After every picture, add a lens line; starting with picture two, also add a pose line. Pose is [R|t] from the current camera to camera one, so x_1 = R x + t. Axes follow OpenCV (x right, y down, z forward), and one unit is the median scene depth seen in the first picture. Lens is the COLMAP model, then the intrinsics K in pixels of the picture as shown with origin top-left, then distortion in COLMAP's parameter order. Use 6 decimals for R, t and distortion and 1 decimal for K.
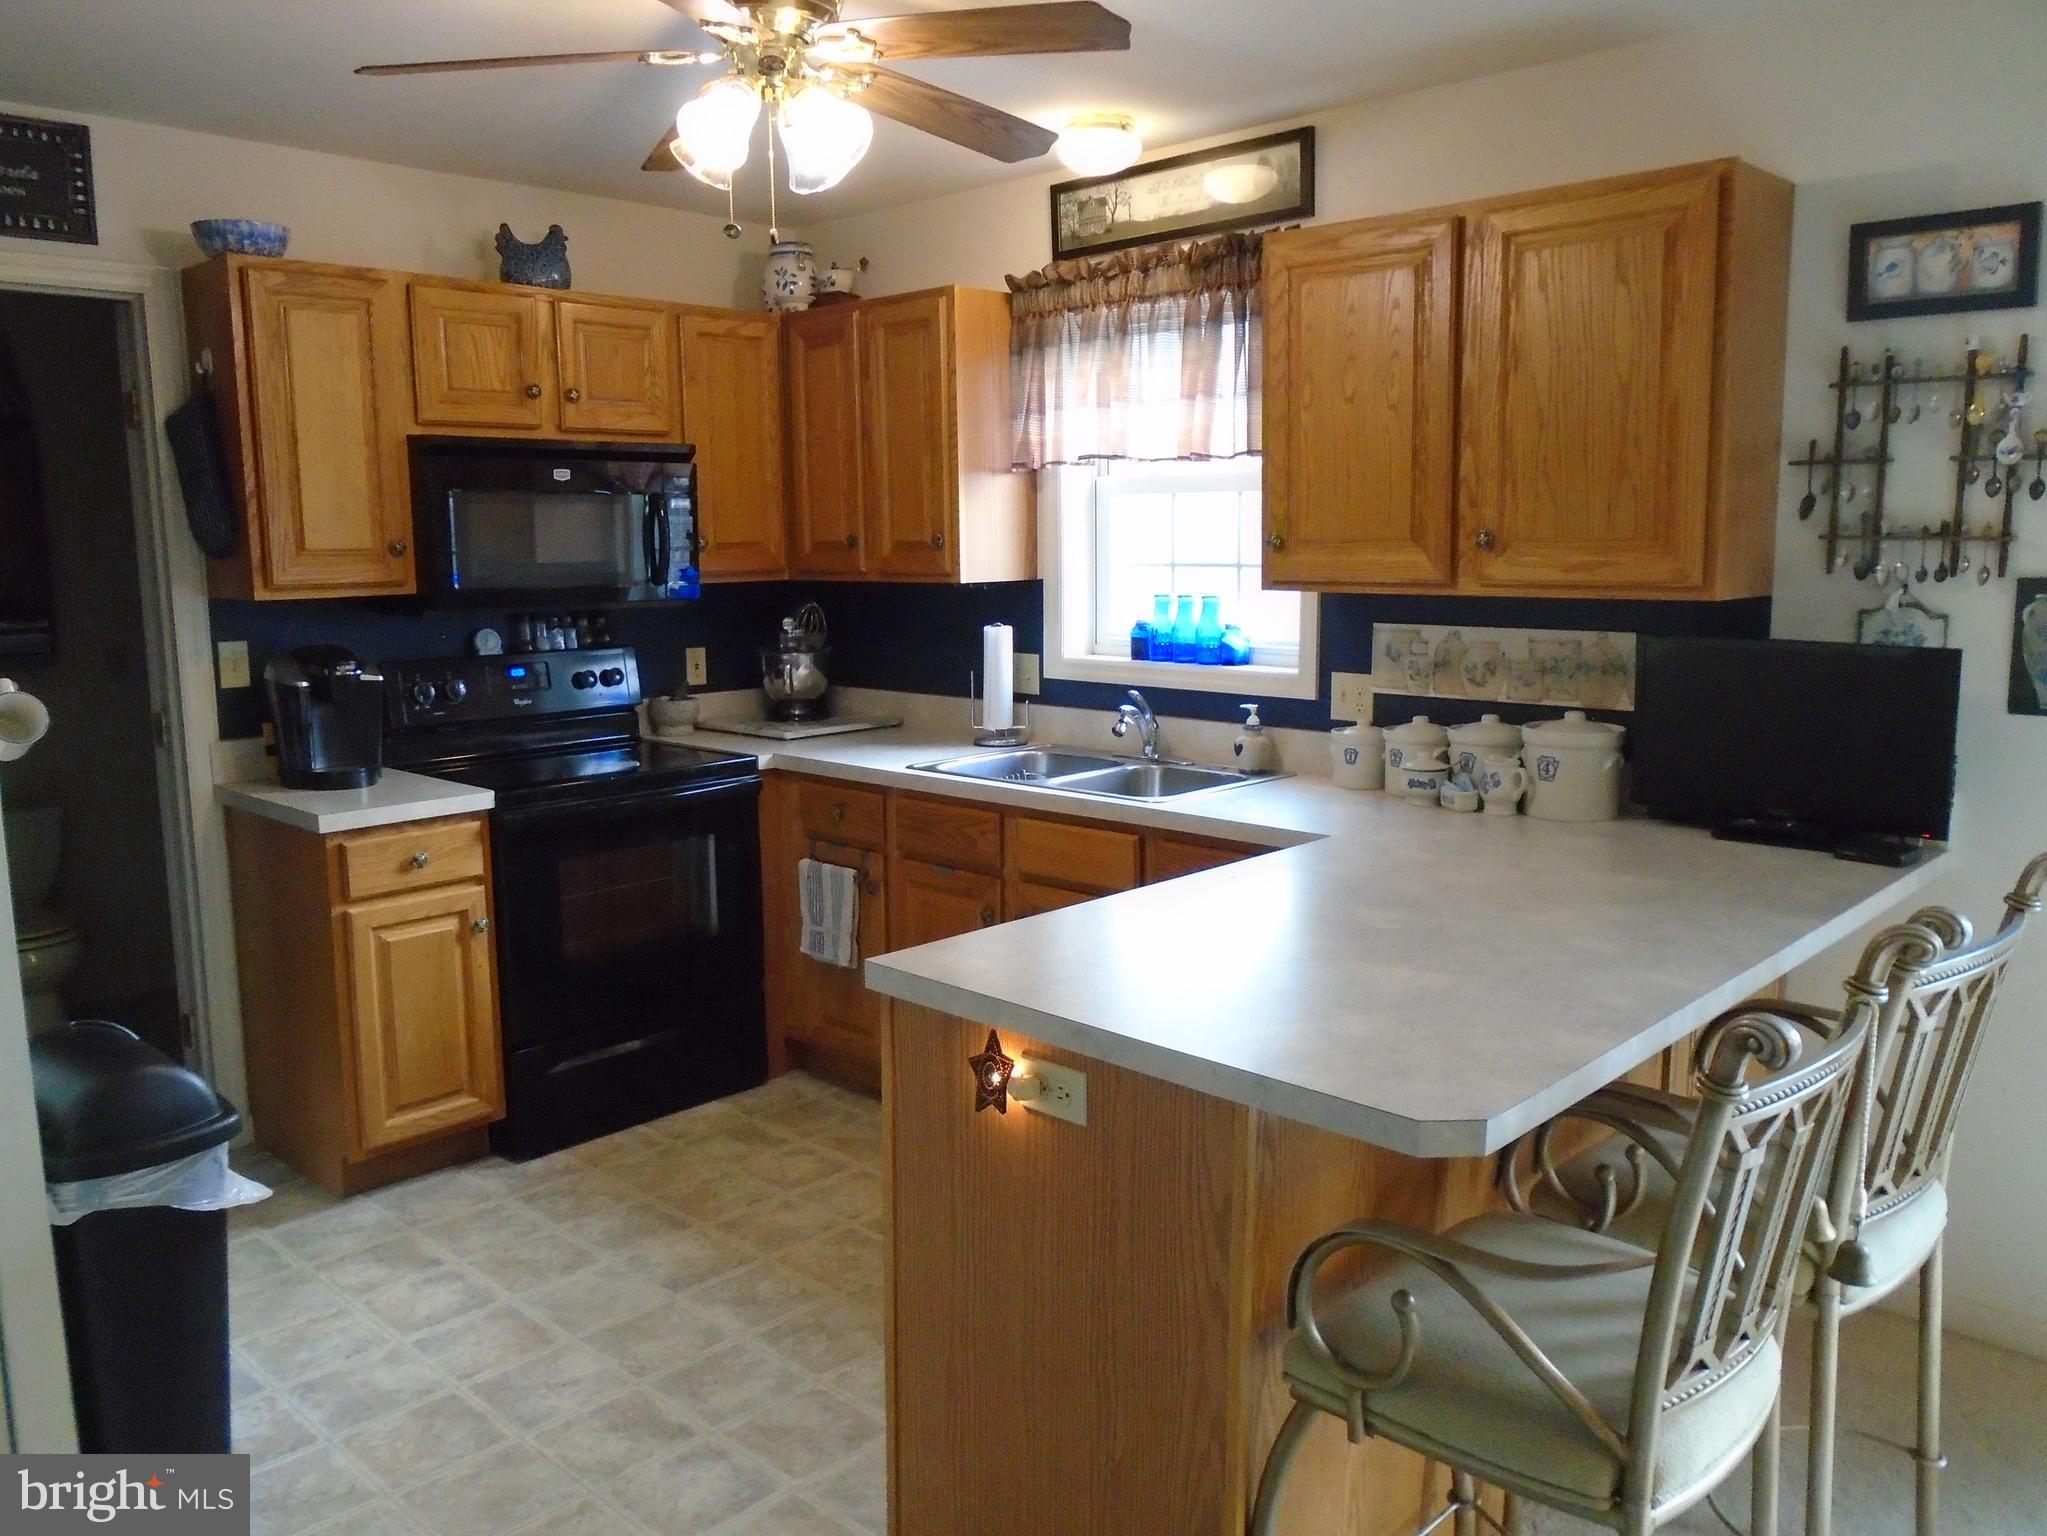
lens RADIAL K [[1559.2, 0, 1017.7], [0, 1559.2, 754.6], [0, 0, 1]] dist [-0.013391, -0.000056]
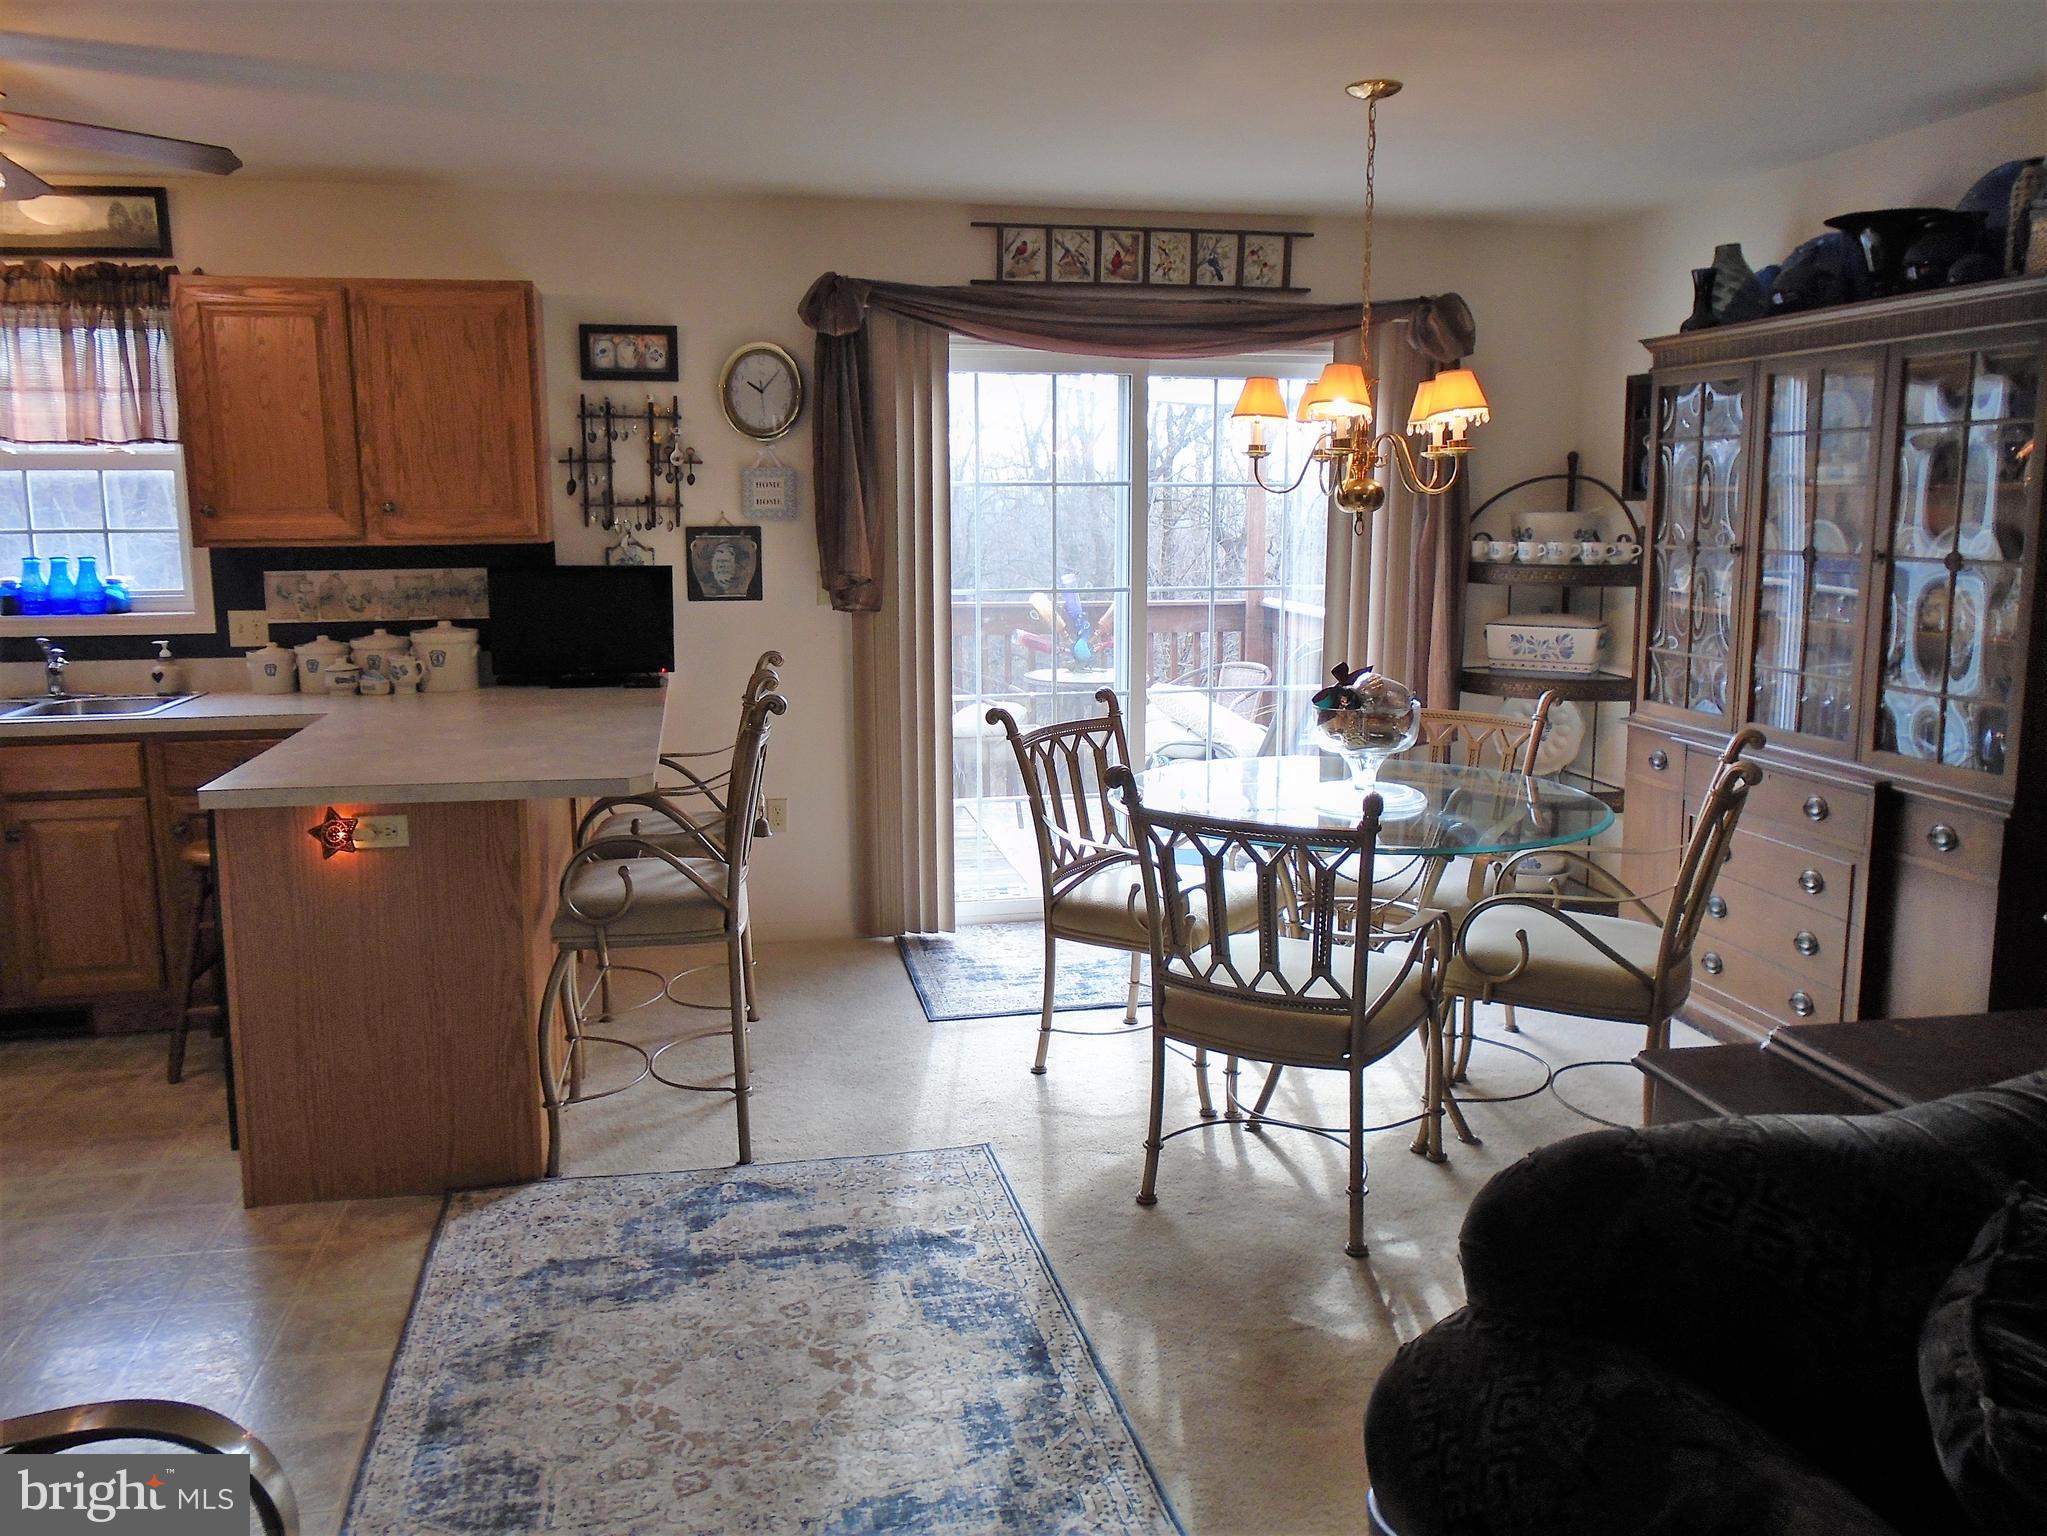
lens RADIAL K [[1559.2, 0, 1017.7], [0, 1559.2, 754.6], [0, 0, 1]] dist [-0.013391, -0.000056]
pose [[0.565881, -0.128485, 0.814414, -0.594348], [0.116449, 0.990336, 0.075326, 0.053840], [-0.816222, 0.052212, 0.575375, -0.334419]]
